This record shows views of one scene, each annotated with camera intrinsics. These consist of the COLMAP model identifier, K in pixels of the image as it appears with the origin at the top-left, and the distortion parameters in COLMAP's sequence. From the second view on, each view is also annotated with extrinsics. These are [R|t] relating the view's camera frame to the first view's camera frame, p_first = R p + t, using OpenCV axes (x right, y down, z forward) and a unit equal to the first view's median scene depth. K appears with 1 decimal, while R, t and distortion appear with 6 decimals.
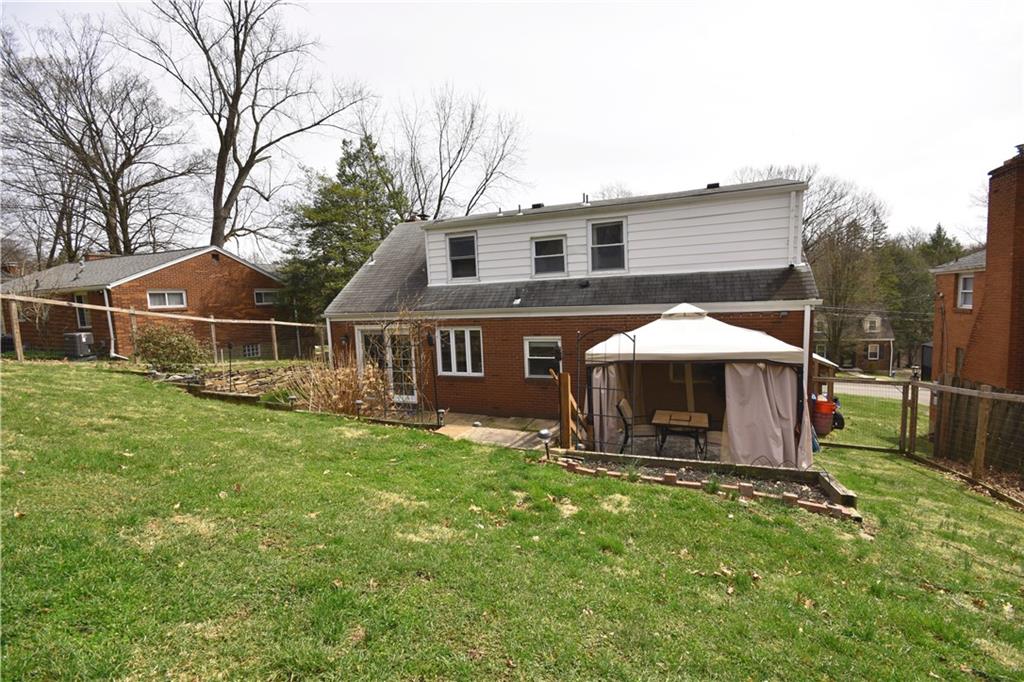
lens RADIAL K [[450.5, 0, 512.0], [0, 450.5, 341.0], [0, 0, 1]] dist [0.006661, -0.012380]
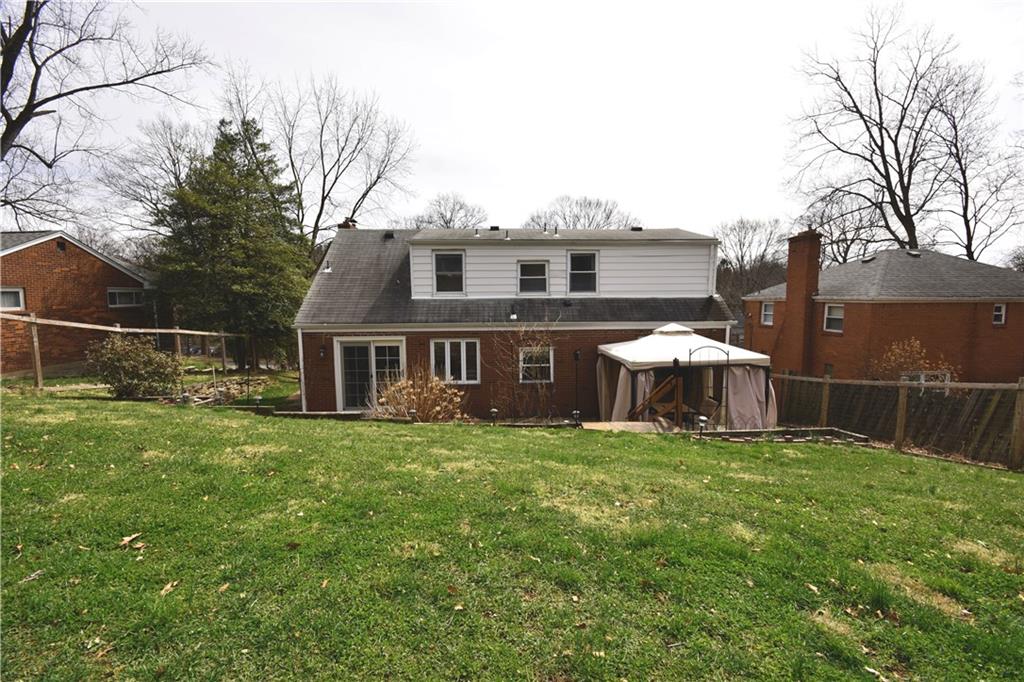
lens RADIAL K [[450.5, 0, 512.0], [0, 450.5, 341.0], [0, 0, 1]] dist [0.006661, -0.012380]
pose [[0.912300, -0.006000, 0.409478, -0.426258], [0.008569, 0.999953, -0.004438, -0.019290], [-0.409432, 0.007558, 0.912309, -0.034372]]
